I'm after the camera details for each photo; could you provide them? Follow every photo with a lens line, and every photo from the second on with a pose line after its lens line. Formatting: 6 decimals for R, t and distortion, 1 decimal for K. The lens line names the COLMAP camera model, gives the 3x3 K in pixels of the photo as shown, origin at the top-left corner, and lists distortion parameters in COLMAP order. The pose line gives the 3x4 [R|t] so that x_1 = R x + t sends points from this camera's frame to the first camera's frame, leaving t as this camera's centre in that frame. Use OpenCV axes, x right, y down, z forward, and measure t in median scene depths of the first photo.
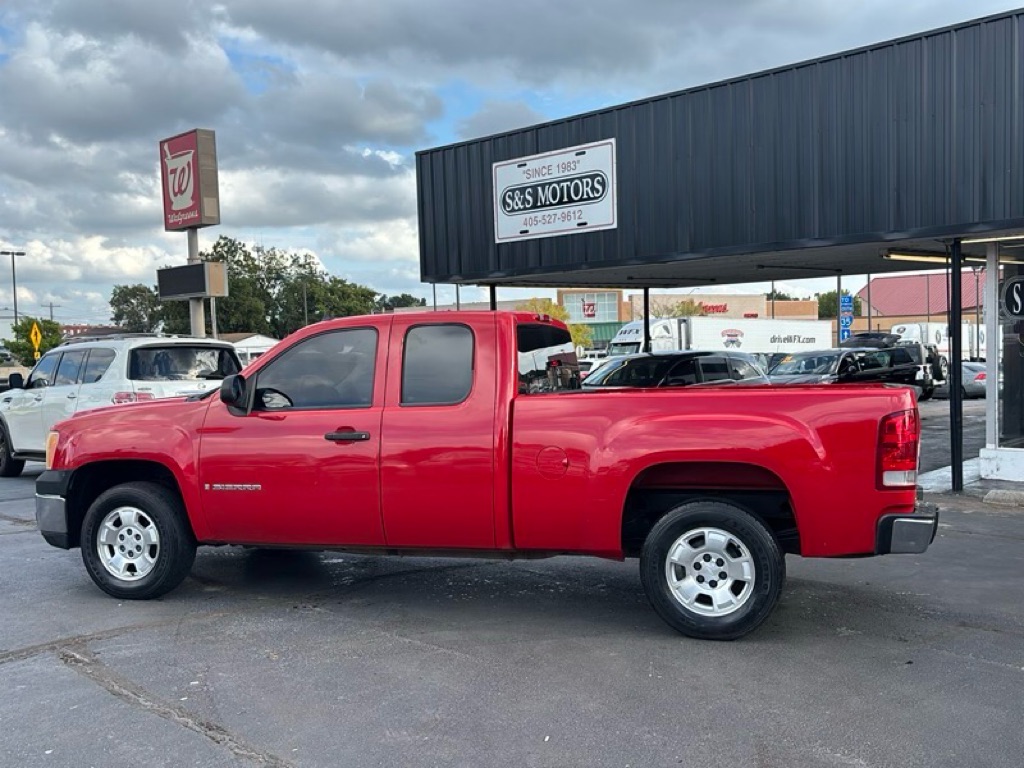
lens RADIAL K [[966.7, 0, 510.5], [0, 966.7, 409.7], [0, 0, 1]] dist [0.062860, -0.086937]
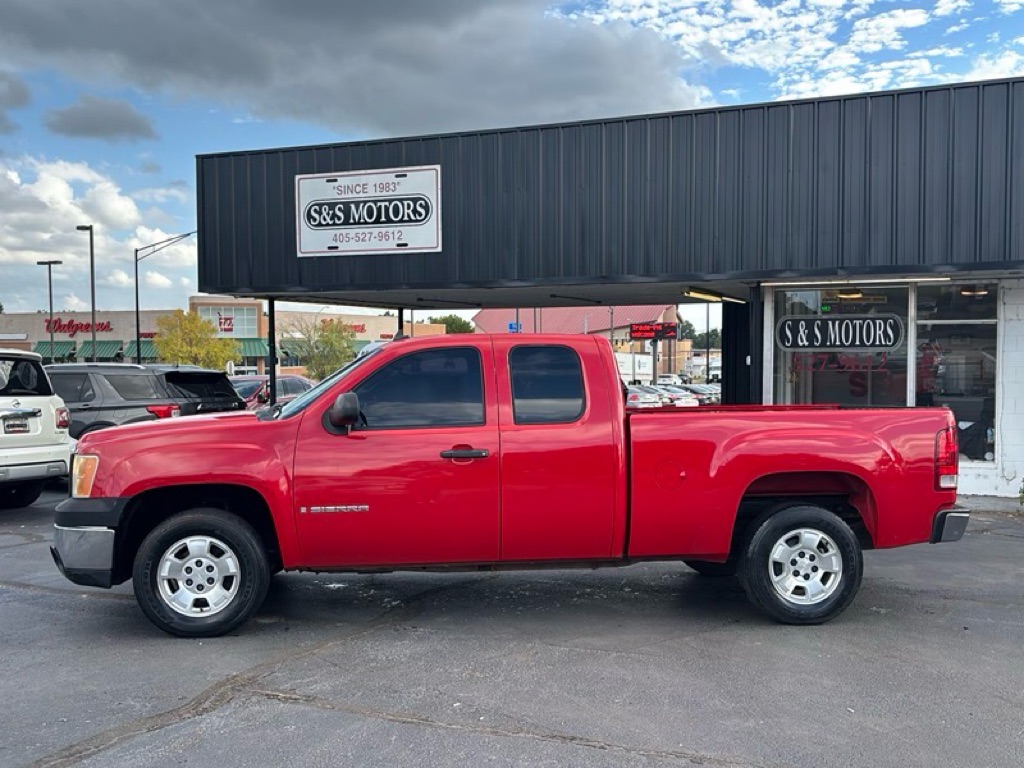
lens RADIAL K [[981.9, 0, 509.7], [0, 981.9, 396.0], [0, 0, 1]] dist [0.125974, -0.265382]
pose [[0.923444, 0.008928, 0.383630, -0.214779], [0.003917, 0.999458, -0.032687, 0.000109], [-0.383714, 0.031687, 0.922908, 0.011401]]
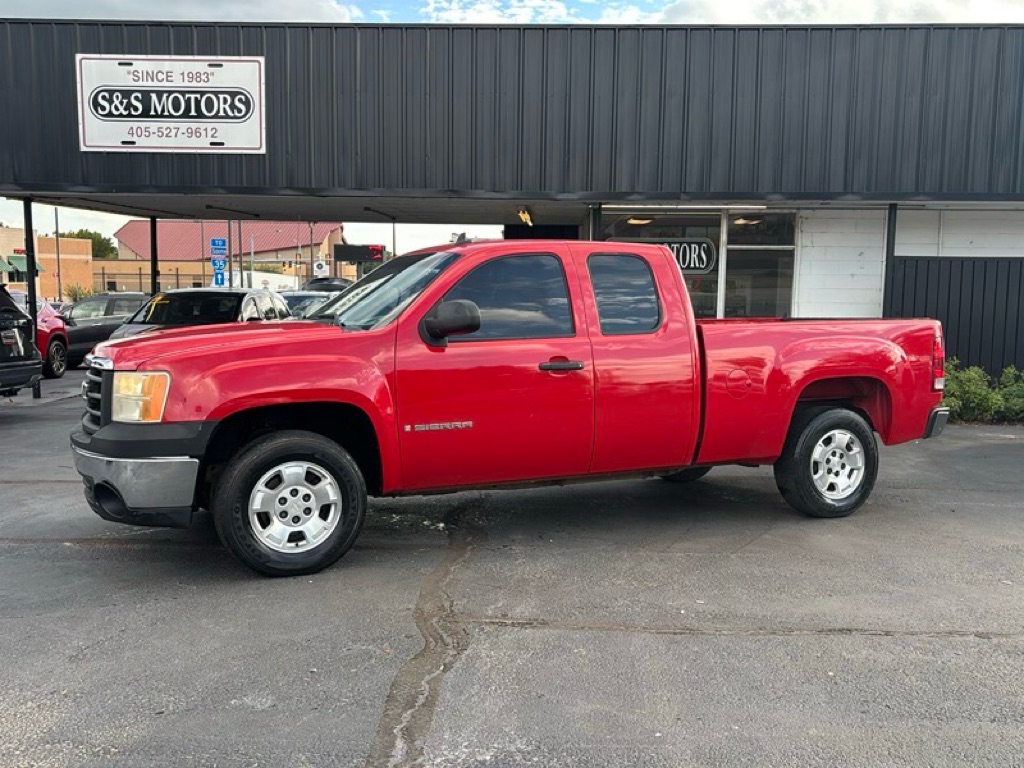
lens RADIAL K [[1000.6, 0, 512.0], [0, 1000.6, 384.0], [0, 0, 1]] dist [0.013314, 0.002851]
pose [[0.733498, -0.032825, 0.678899, -0.364523], [0.014148, 0.999354, 0.033033, 0.005113], [-0.679544, -0.014624, 0.733489, 0.123486]]
